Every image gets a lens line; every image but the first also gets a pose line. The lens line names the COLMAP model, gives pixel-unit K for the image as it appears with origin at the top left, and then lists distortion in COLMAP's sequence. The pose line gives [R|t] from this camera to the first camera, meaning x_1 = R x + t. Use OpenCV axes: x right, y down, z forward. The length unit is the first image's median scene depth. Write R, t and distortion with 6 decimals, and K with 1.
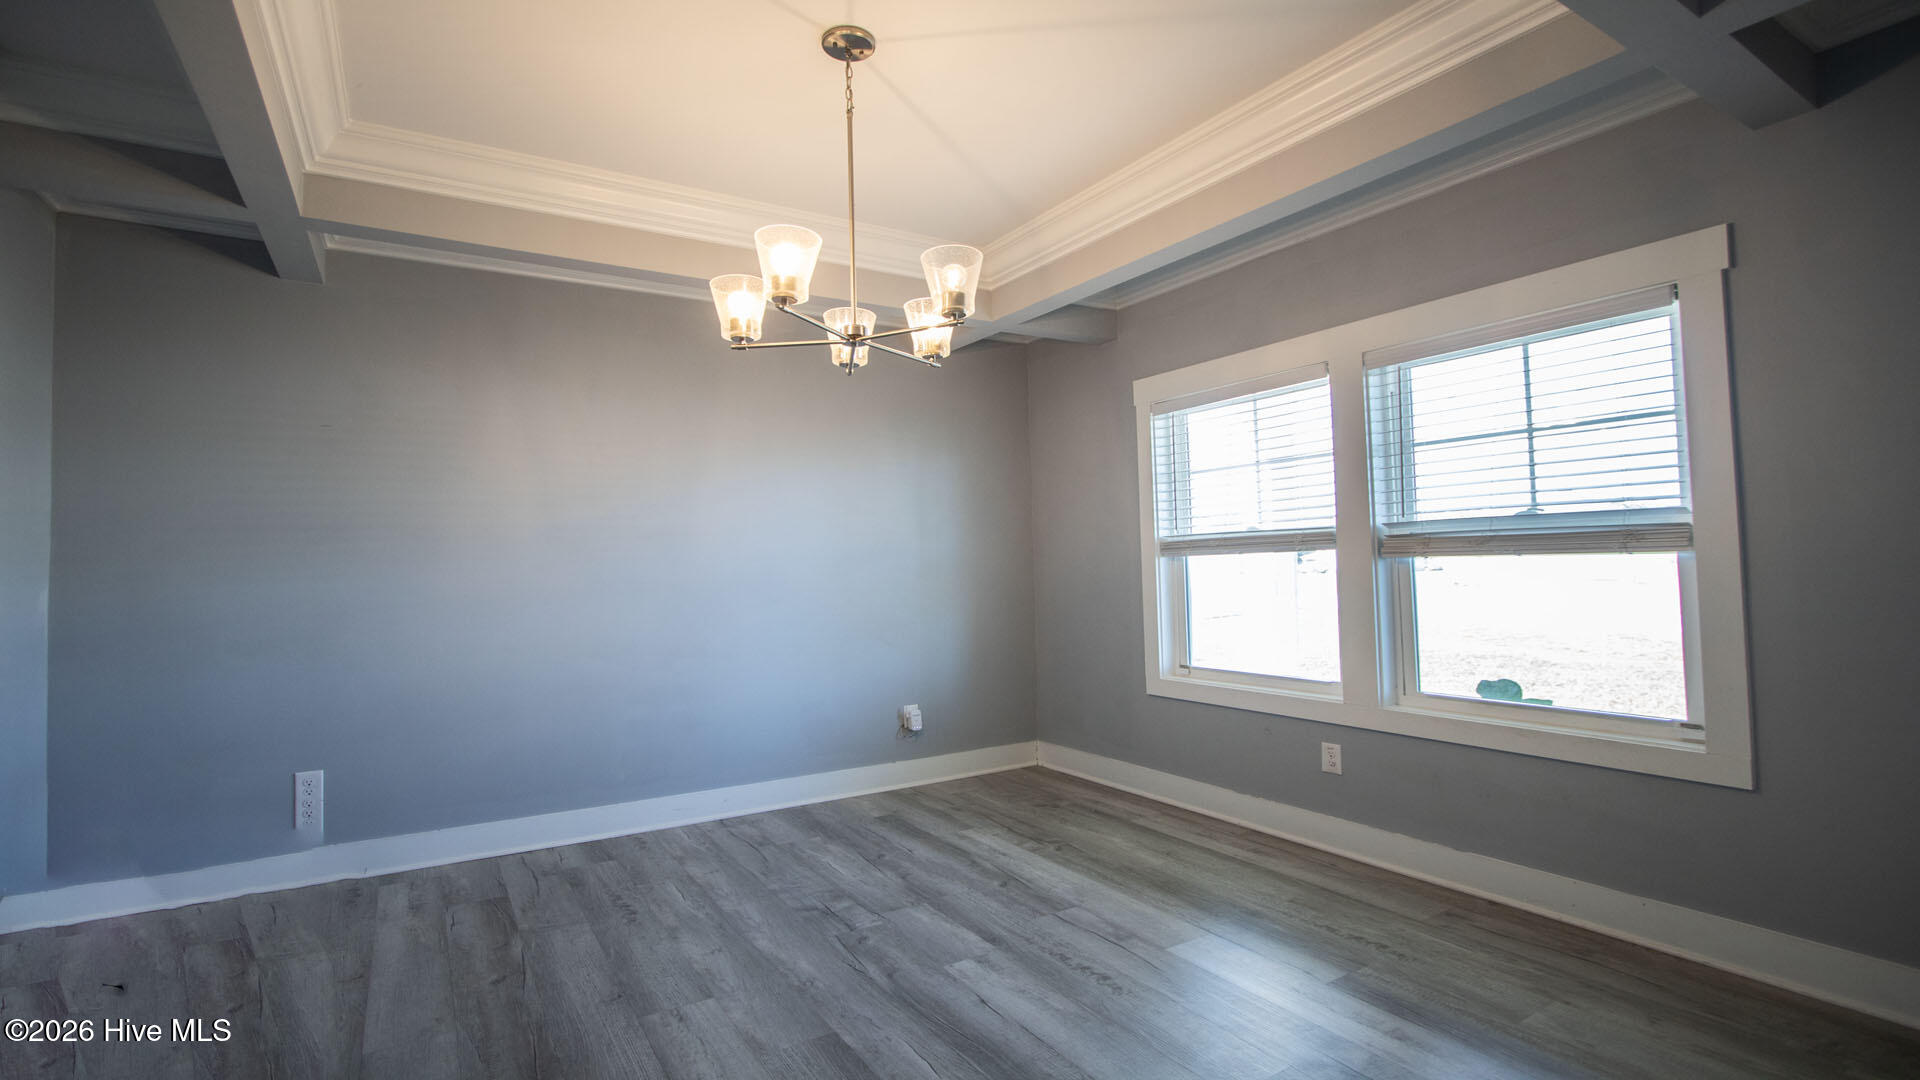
lens RADIAL K [[906.6, 0, 954.2], [0, 906.6, 528.6], [0, 0, 1]] dist [-0.024603, 0.000452]
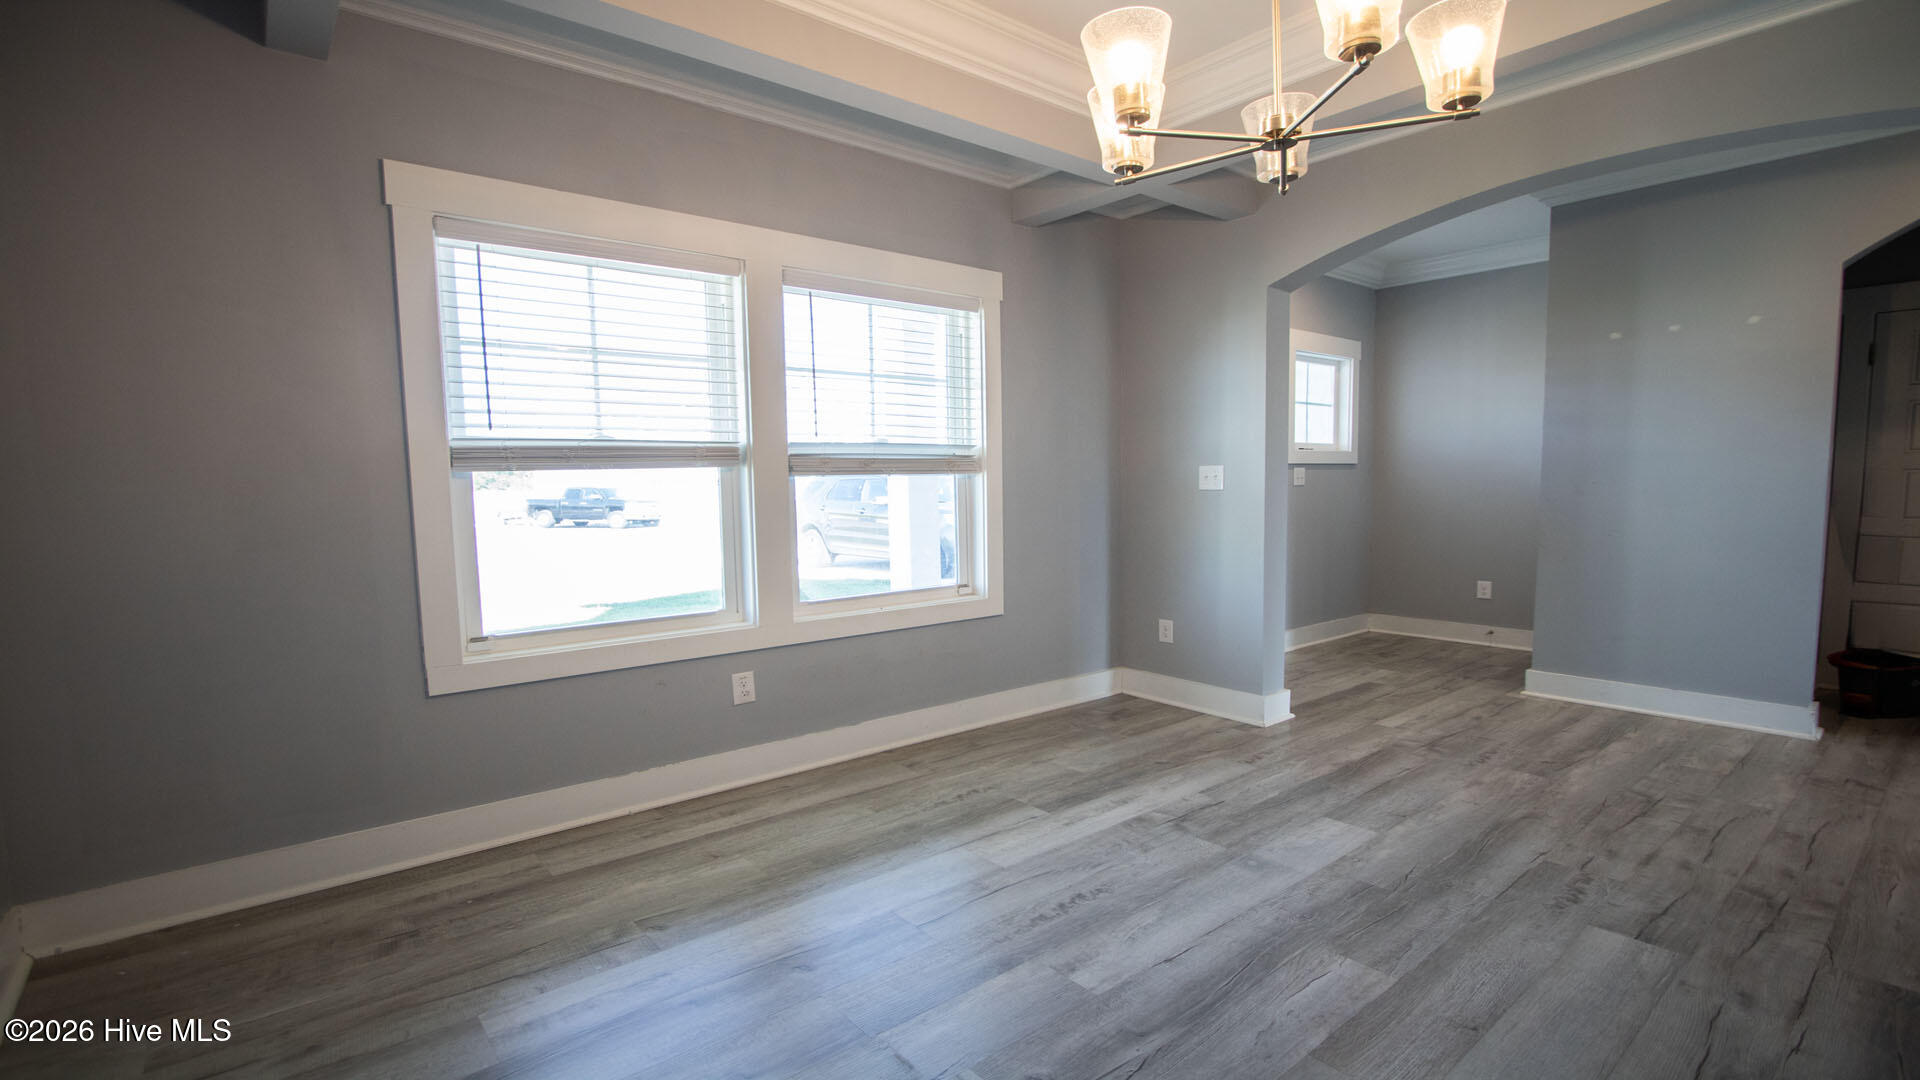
lens RADIAL K [[908.7, 0, 954.8], [0, 908.7, 548.8], [0, 0, 1]] dist [-0.022983, 0.003639]
pose [[-0.166726, -0.060634, 0.984137, -0.567200], [-0.027375, 0.998007, 0.056851, 0.050904], [-0.985623, -0.017462, -0.168054, 0.978323]]
